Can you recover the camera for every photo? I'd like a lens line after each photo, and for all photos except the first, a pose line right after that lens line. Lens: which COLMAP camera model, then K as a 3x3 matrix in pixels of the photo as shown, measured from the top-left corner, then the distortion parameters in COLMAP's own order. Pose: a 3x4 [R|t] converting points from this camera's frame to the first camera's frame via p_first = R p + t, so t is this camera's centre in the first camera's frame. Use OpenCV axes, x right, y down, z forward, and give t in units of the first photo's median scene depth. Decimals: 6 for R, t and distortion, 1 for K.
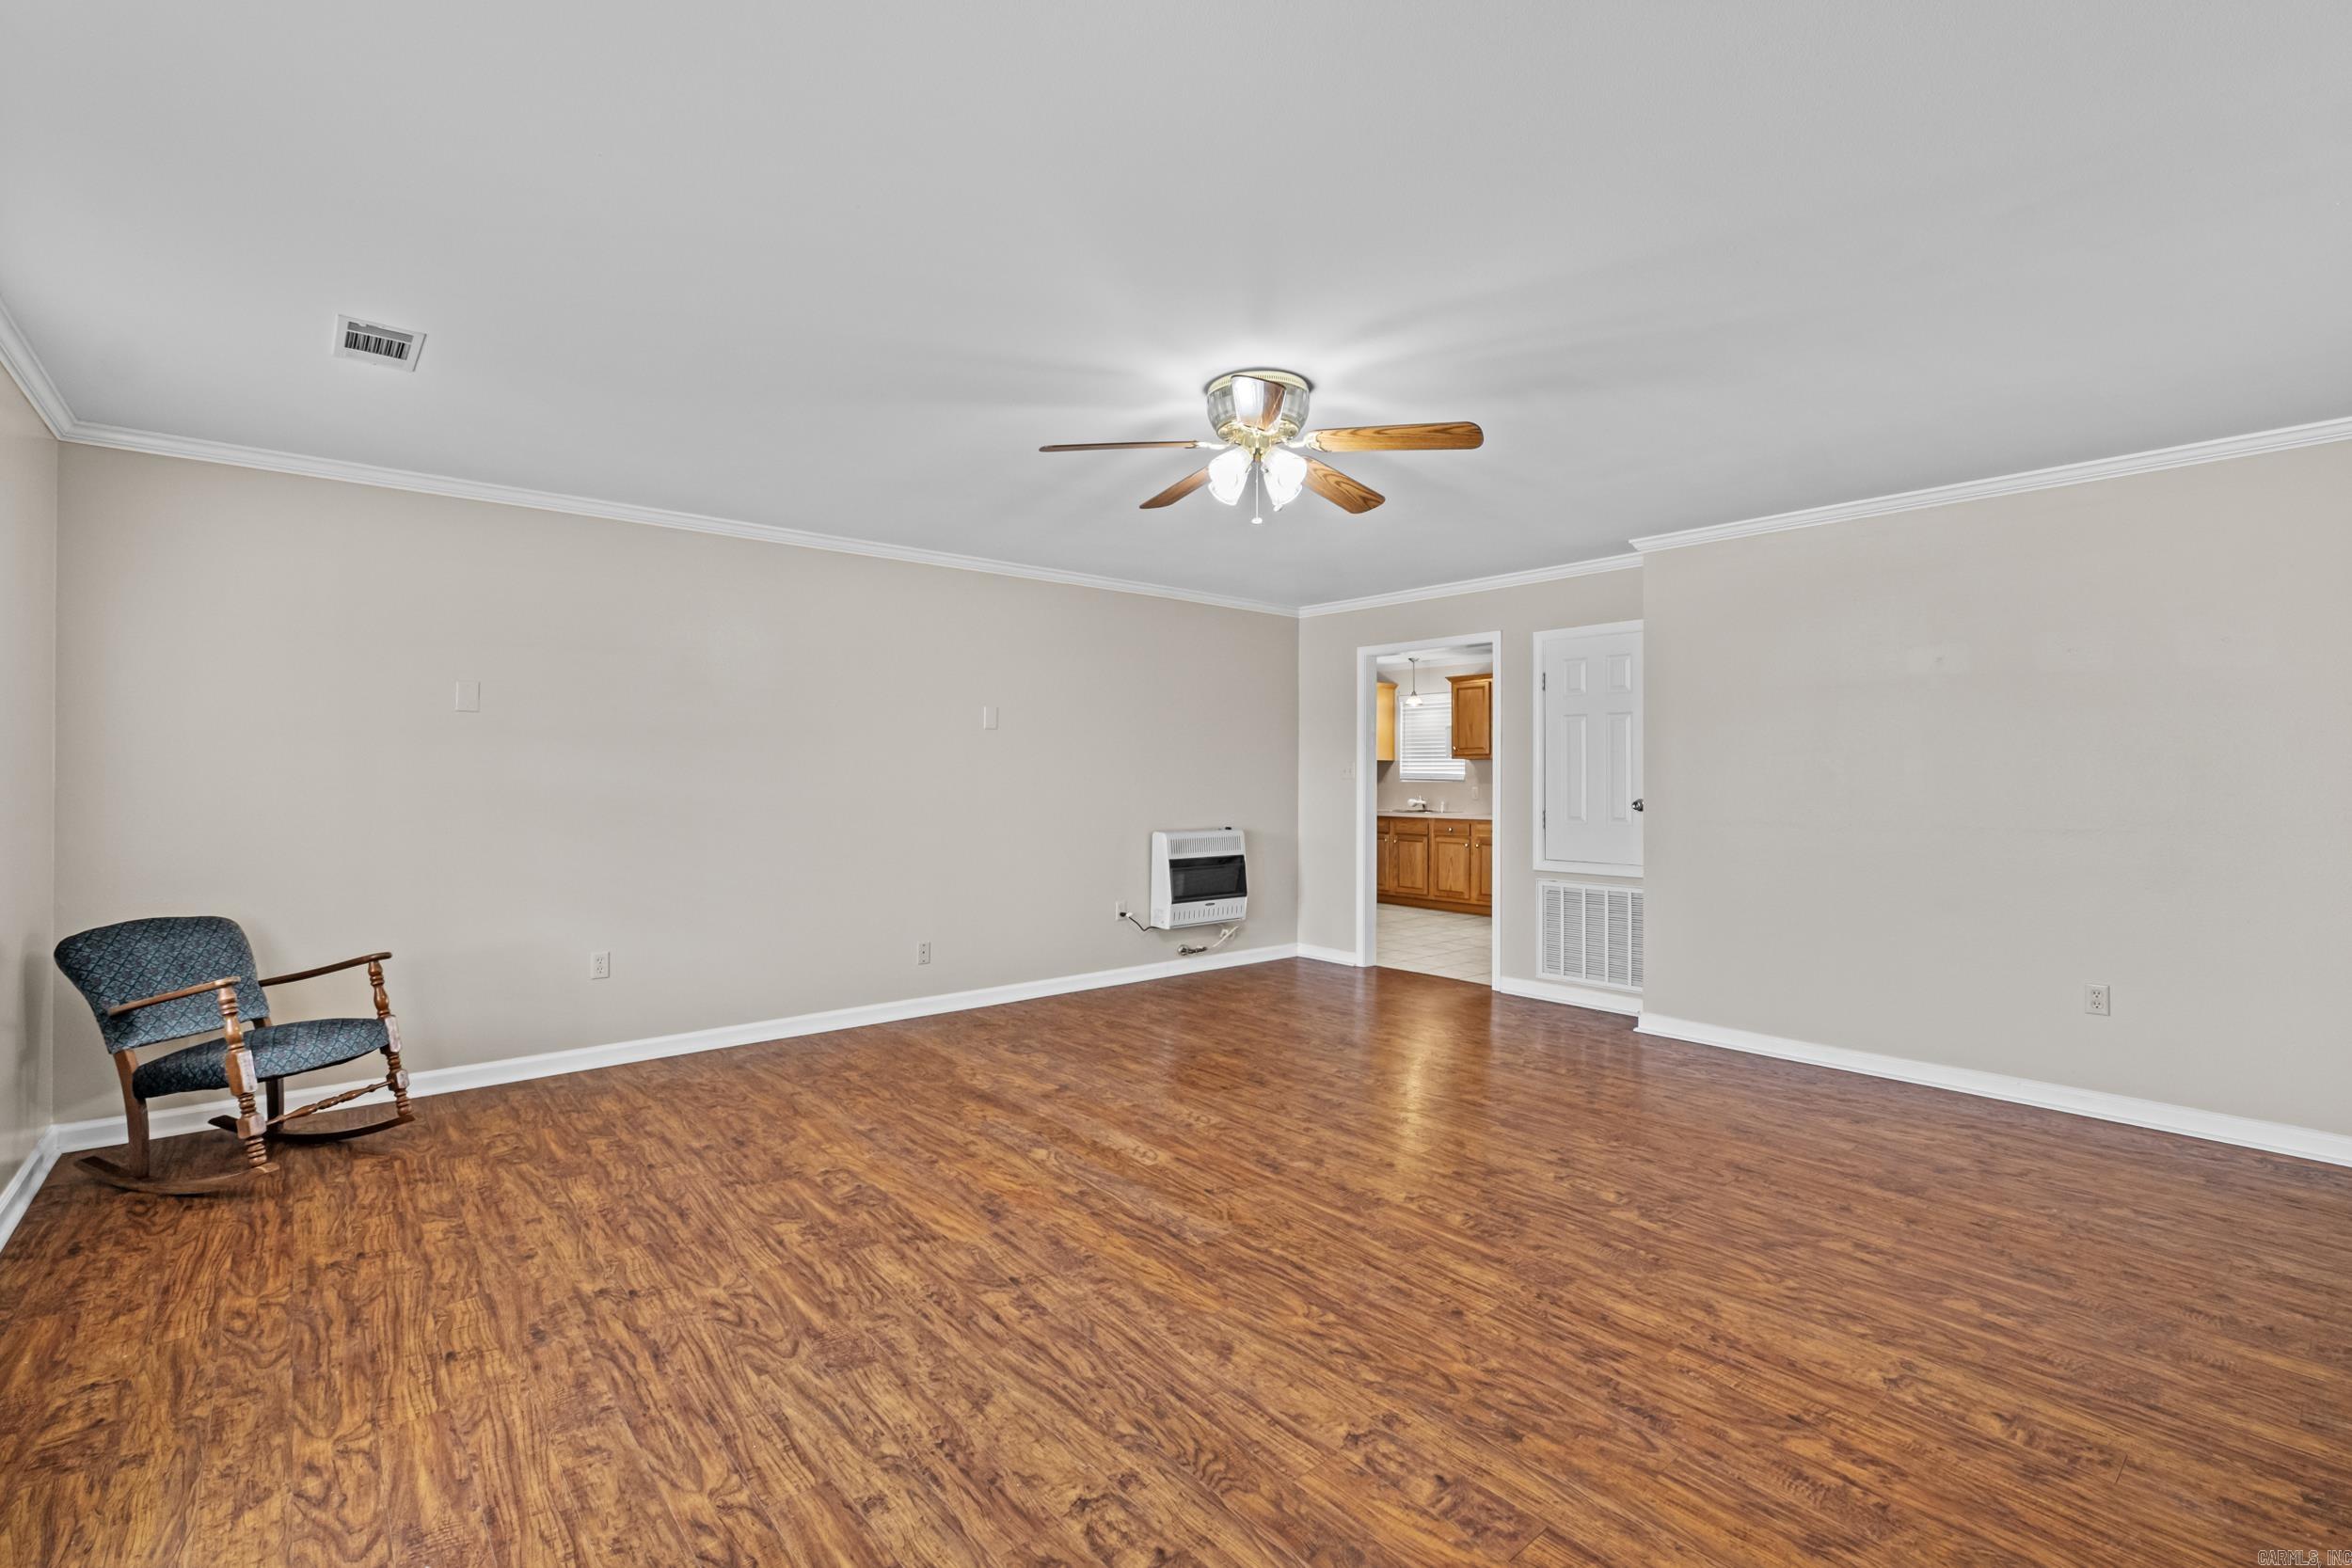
lens RADIAL K [[1038.8, 0, 1157.0], [0, 1038.8, 742.0], [0, 0, 1]] dist [-0.004349, -0.001395]
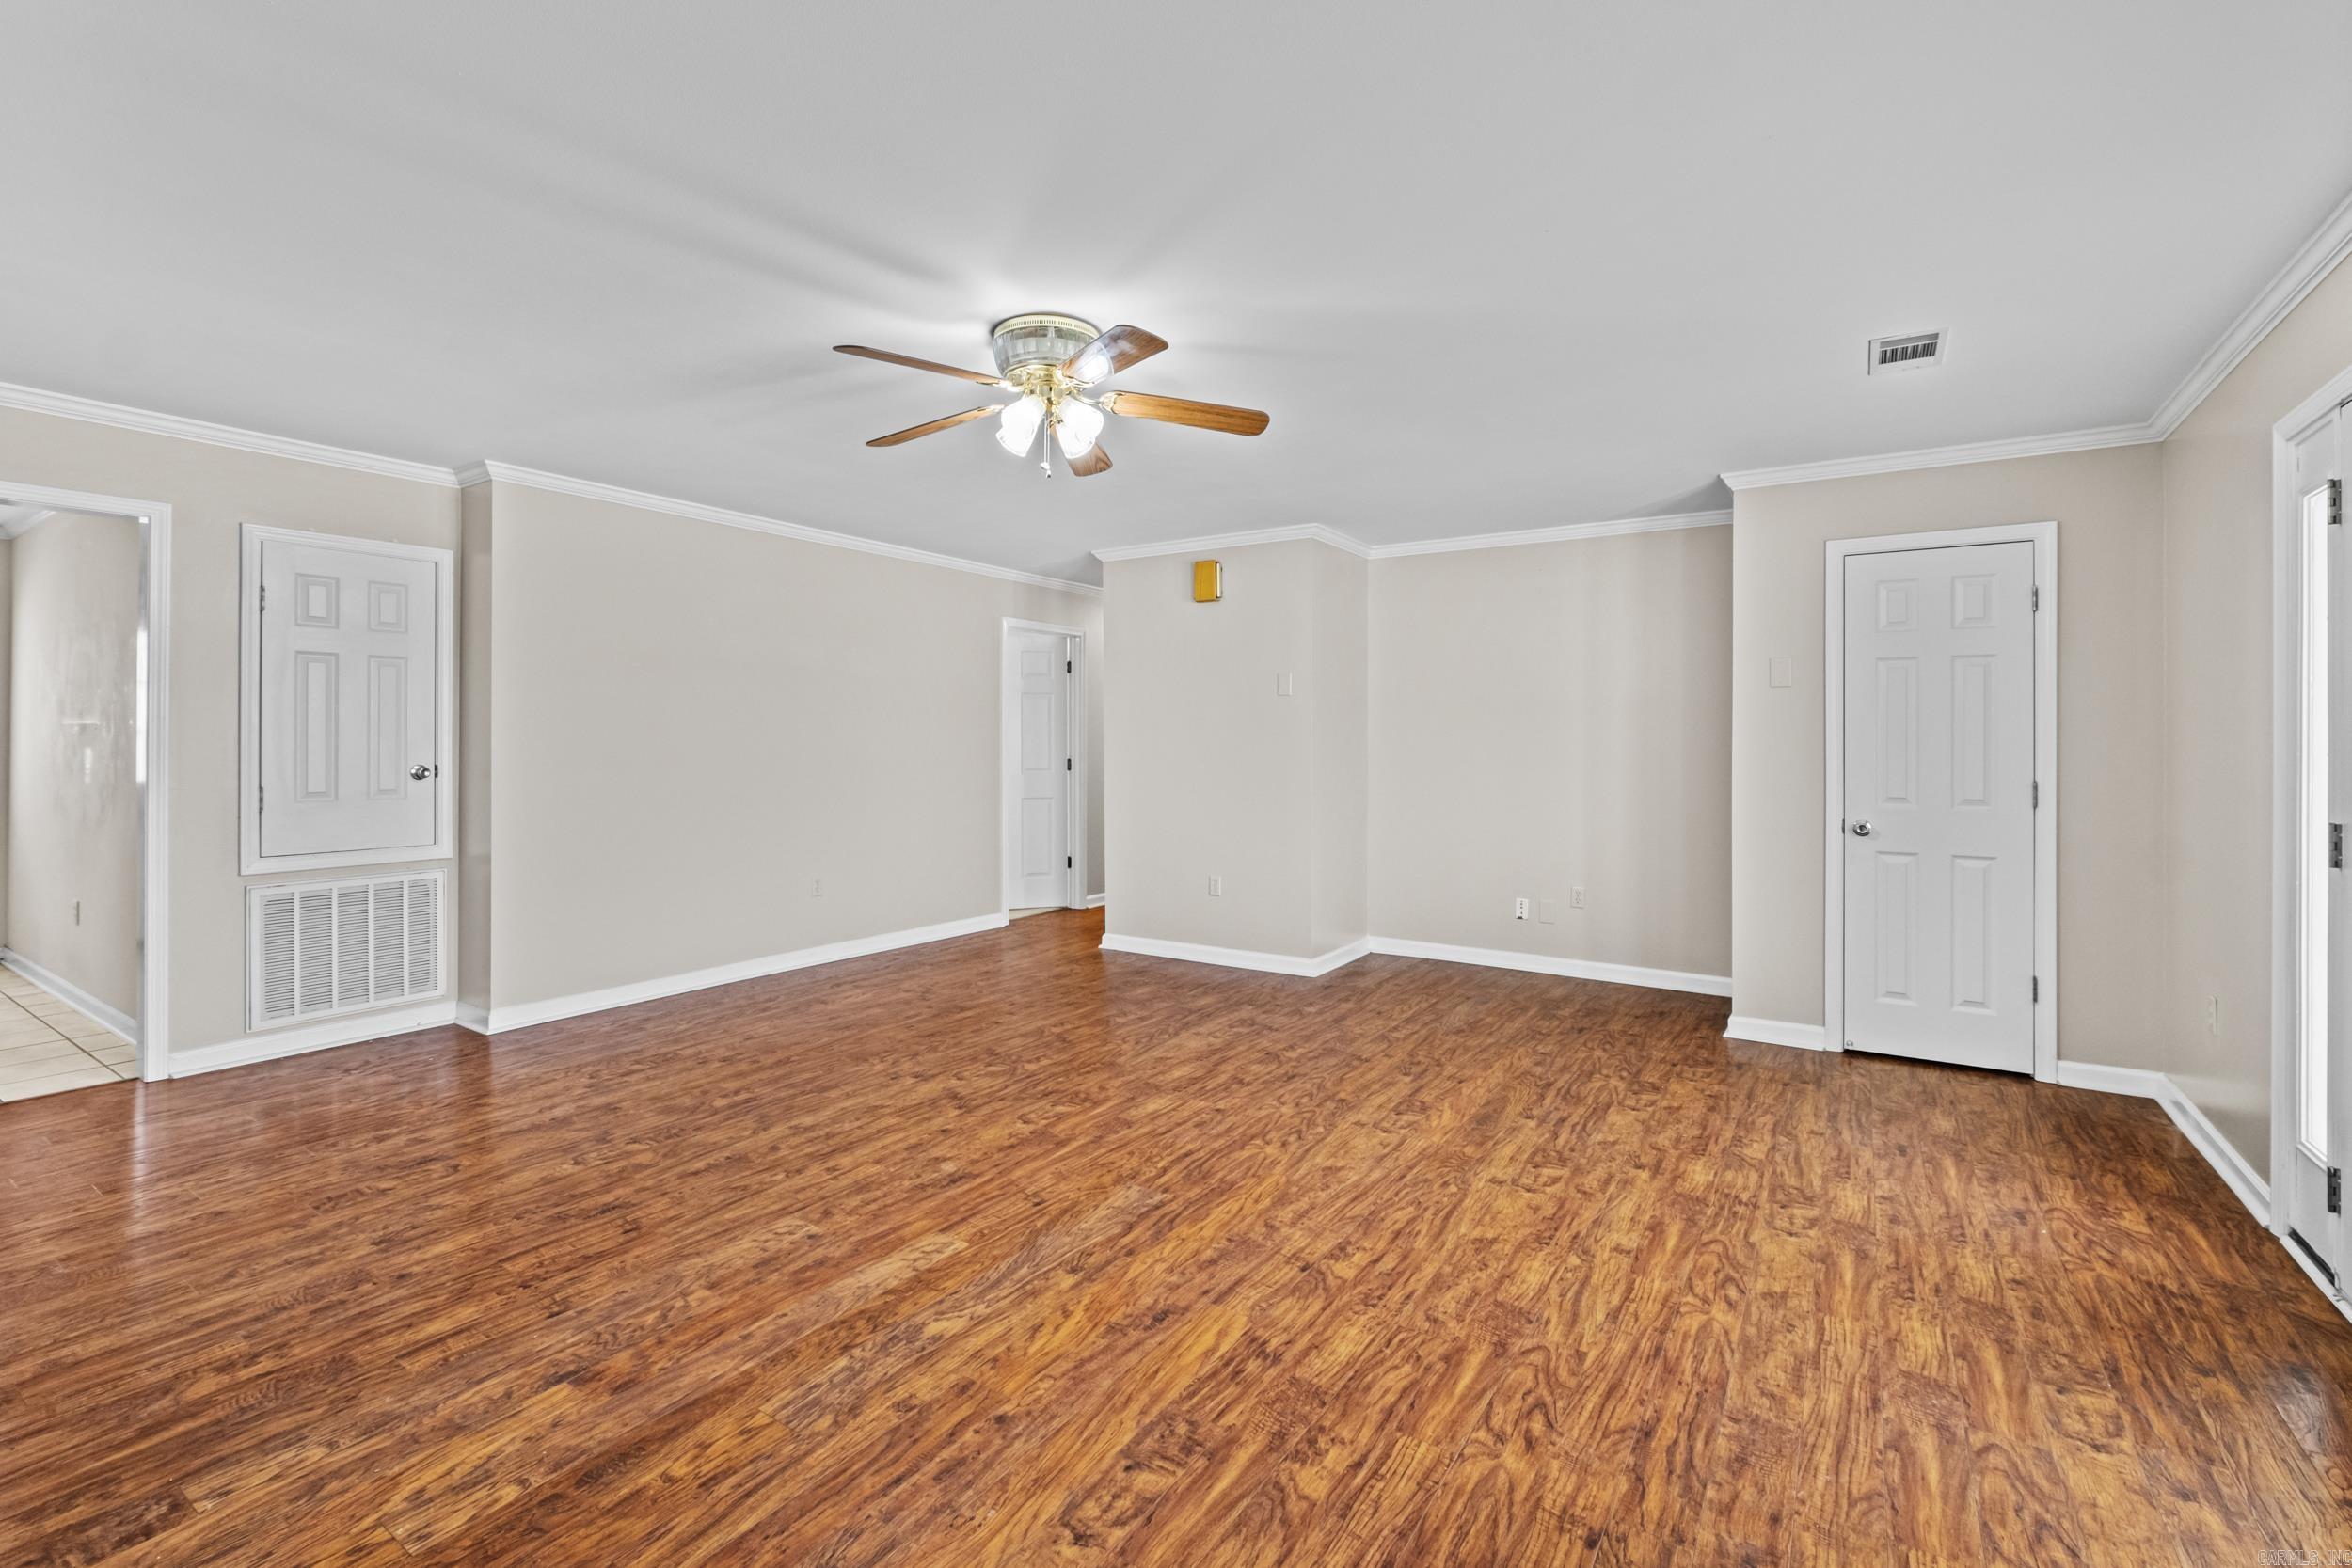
lens RADIAL K [[1038.8, 0, 1157.0], [0, 1038.8, 742.0], [0, 0, 1]] dist [-0.004349, -0.001395]
pose [[-0.279946, -0.003810, 0.960008, -0.976403], [-0.036820, 0.999299, -0.006771, 0.042025], [-0.959309, -0.037243, -0.279890, 1.358731]]
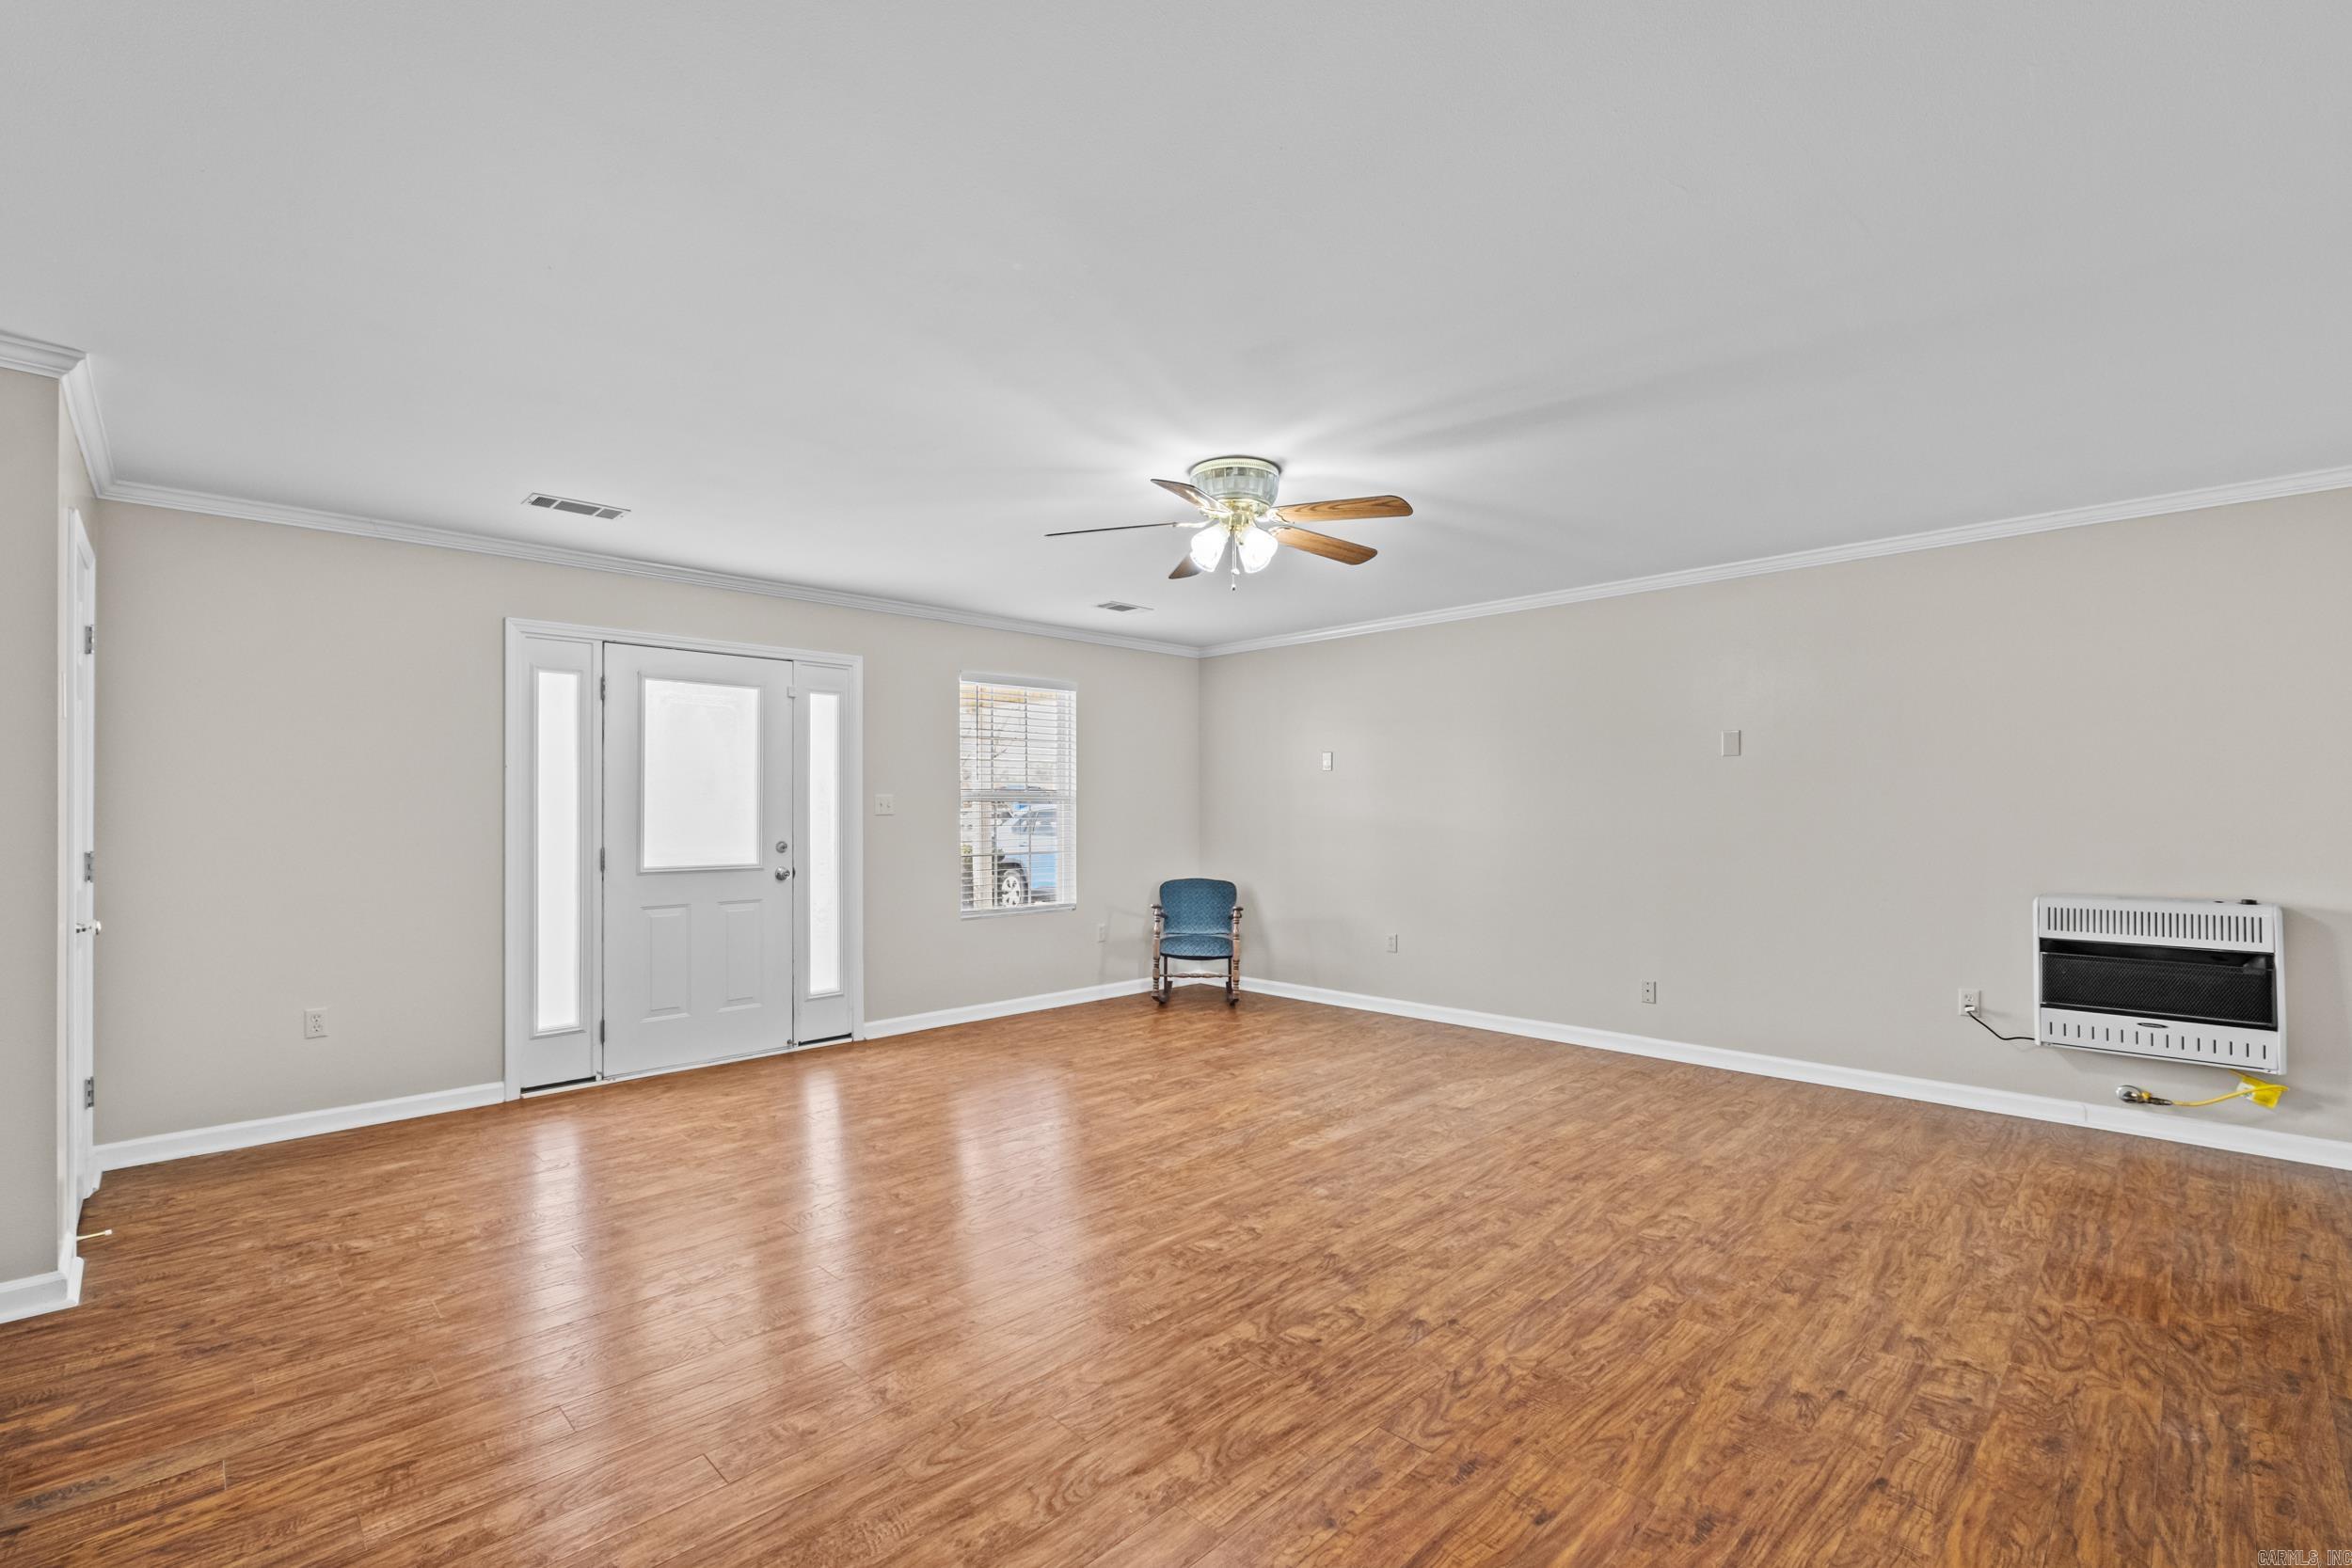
lens RADIAL K [[1023.0, 0, 1160.1], [0, 1023.0, 808.1], [0, 0, 1]] dist [-0.009549, 0.000838]
pose [[0.074092, -0.004357, -0.997242, 1.395845], [0.034969, 0.999387, -0.001768, 0.036234], [0.996638, -0.034742, 0.074199, 0.972821]]
